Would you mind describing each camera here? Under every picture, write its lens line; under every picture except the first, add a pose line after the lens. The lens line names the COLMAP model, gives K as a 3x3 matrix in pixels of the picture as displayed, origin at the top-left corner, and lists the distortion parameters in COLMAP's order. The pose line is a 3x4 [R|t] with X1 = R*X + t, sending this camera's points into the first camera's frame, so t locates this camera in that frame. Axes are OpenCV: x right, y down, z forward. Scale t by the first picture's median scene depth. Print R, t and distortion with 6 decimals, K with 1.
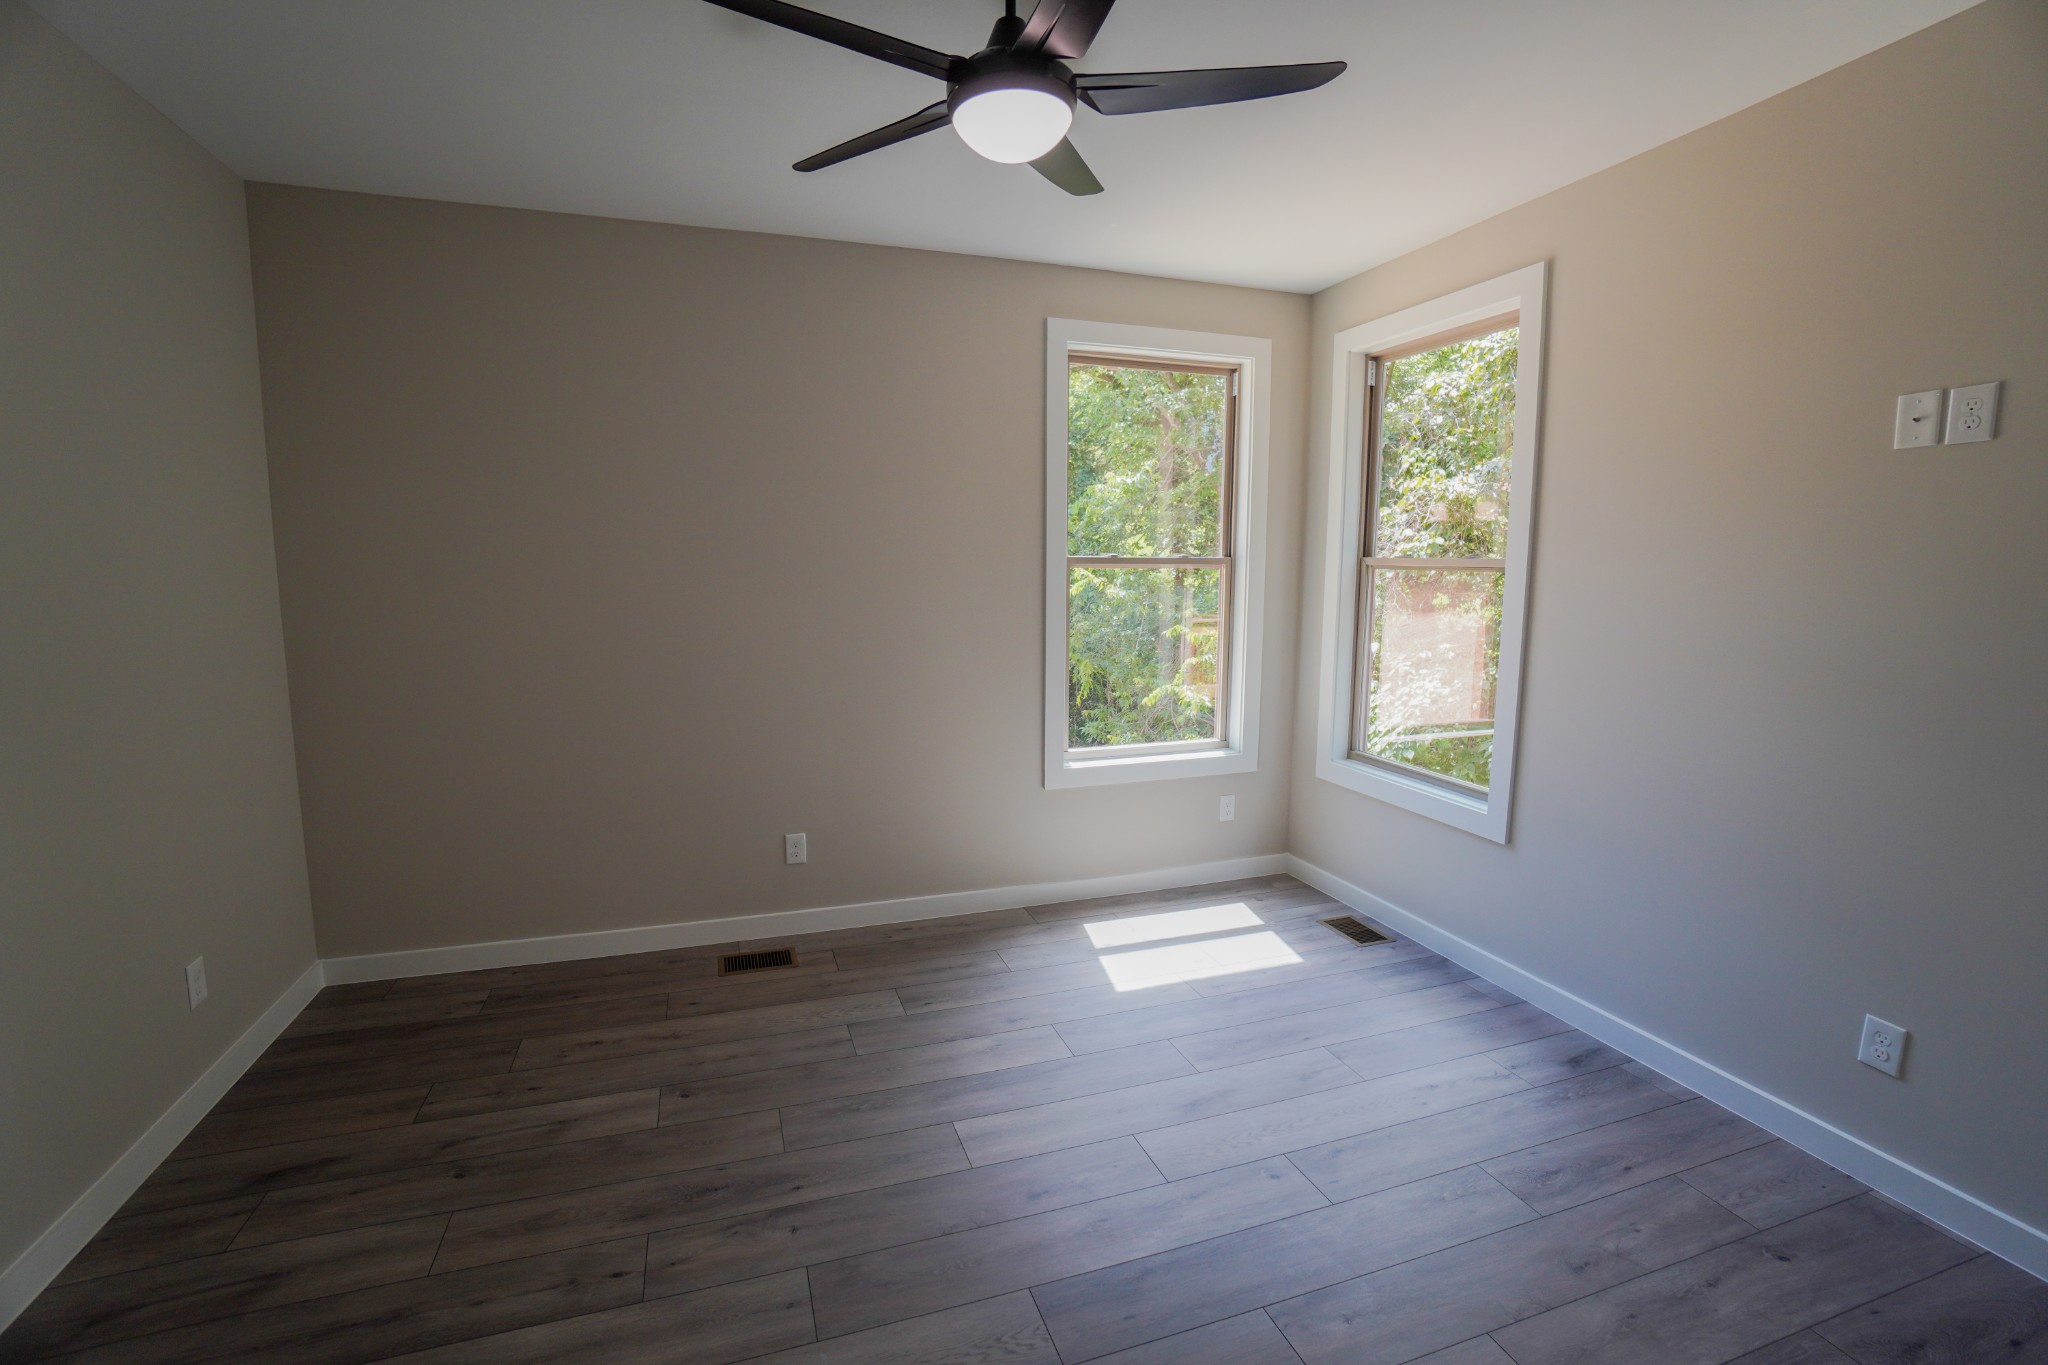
lens RADIAL K [[896.1, 0, 1014.8], [0, 896.1, 678.5], [0, 0, 1]] dist [-0.064358, 0.025170]
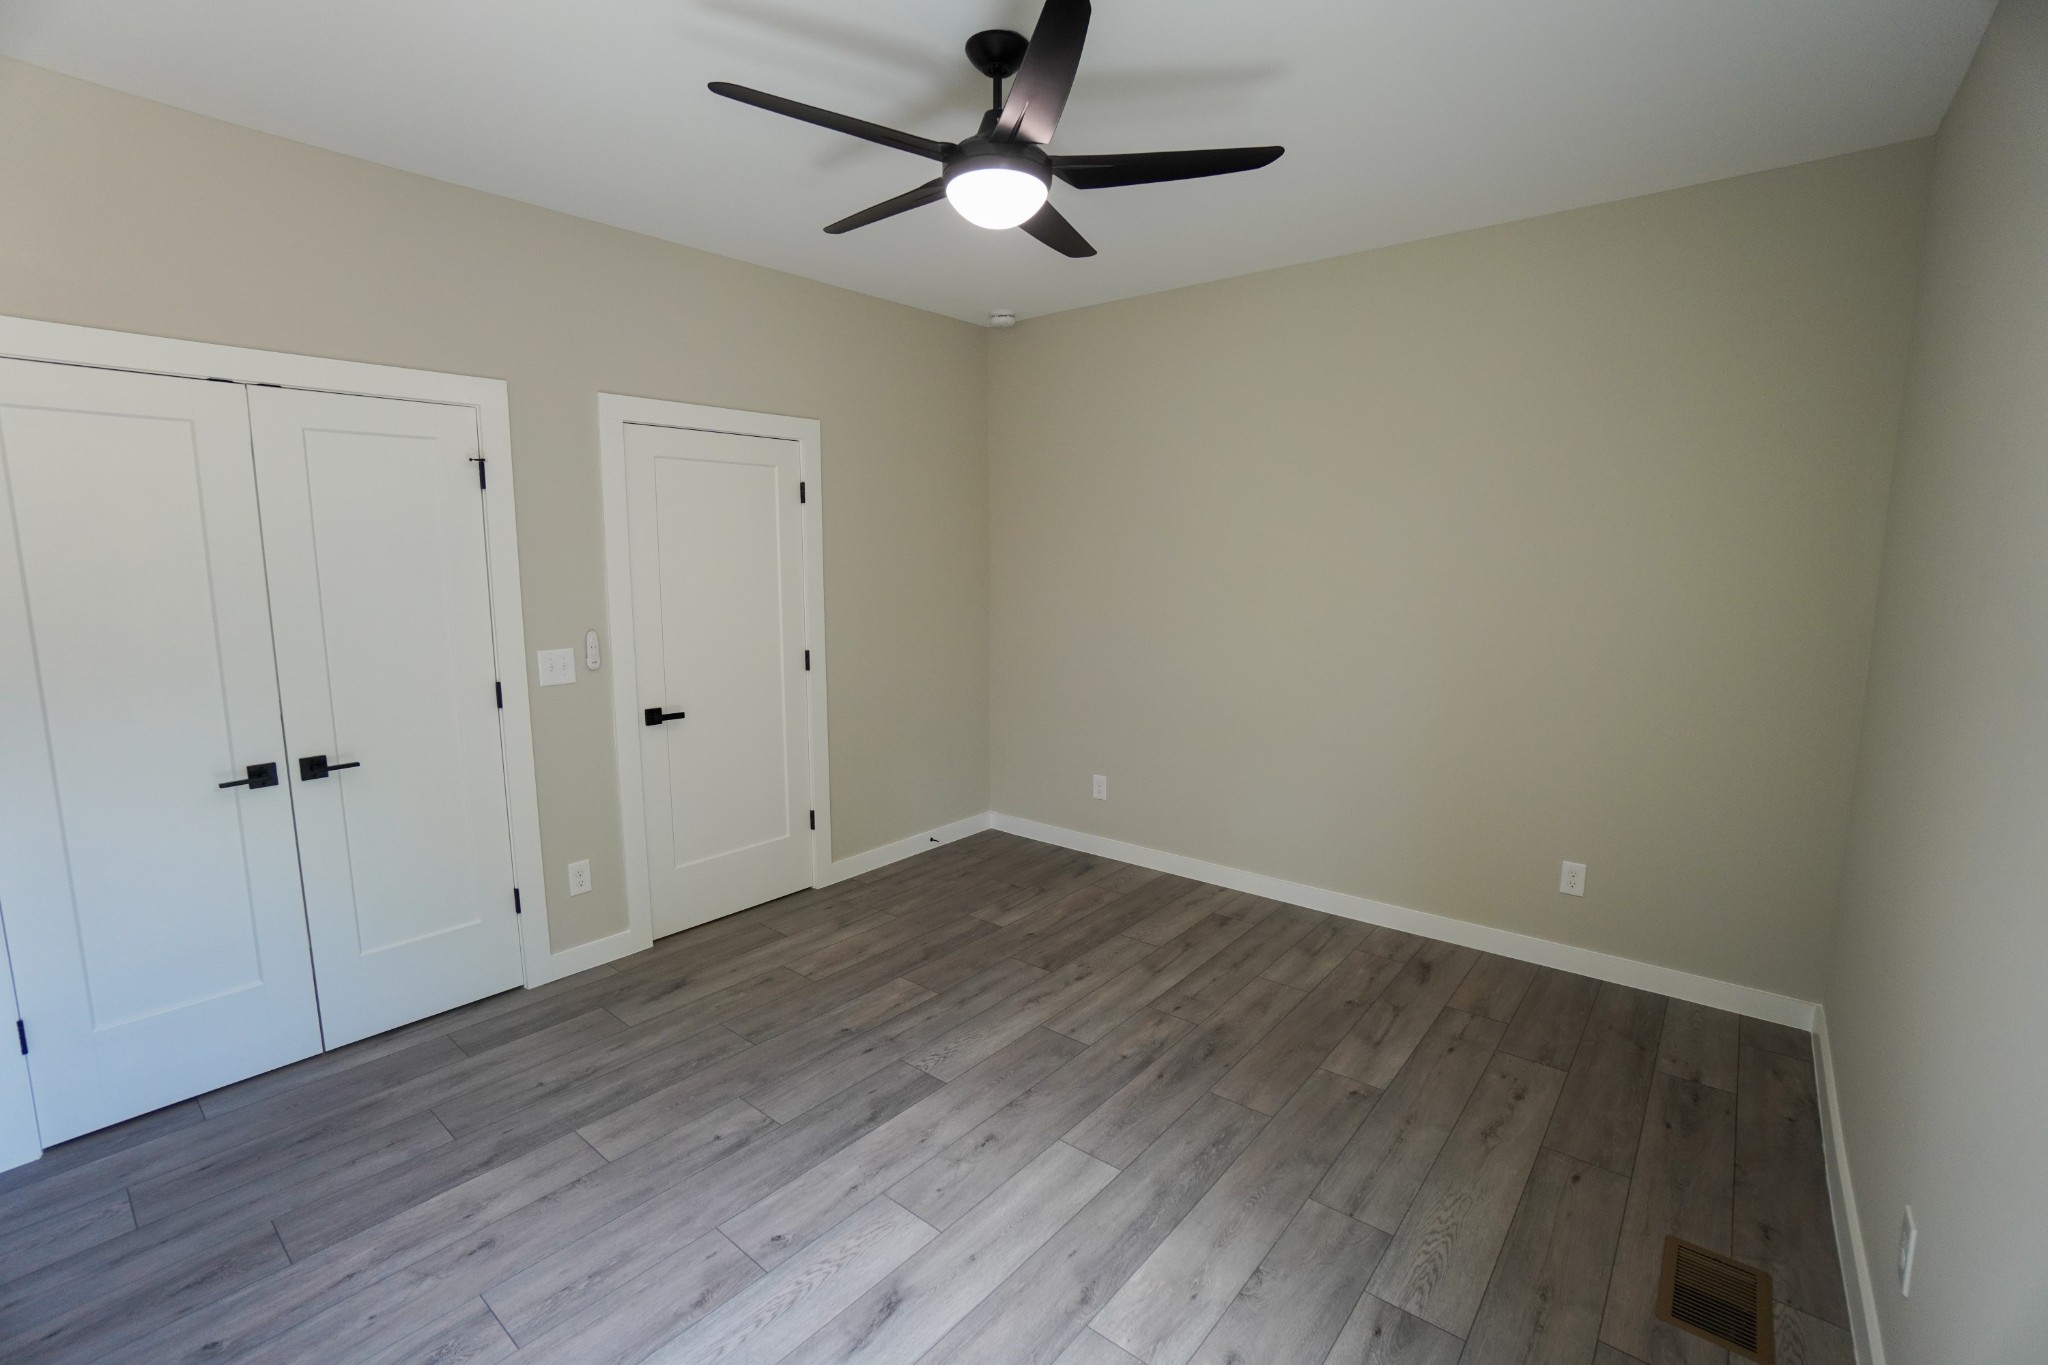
lens RADIAL K [[896.1, 0, 1014.8], [0, 896.1, 678.5], [0, 0, 1]] dist [-0.064358, 0.025170]
pose [[-0.850401, 0.068951, -0.521597, 0.491635], [-0.071798, 0.966893, 0.244873, -0.225803], [0.521213, 0.245690, -0.817296, 1.635447]]
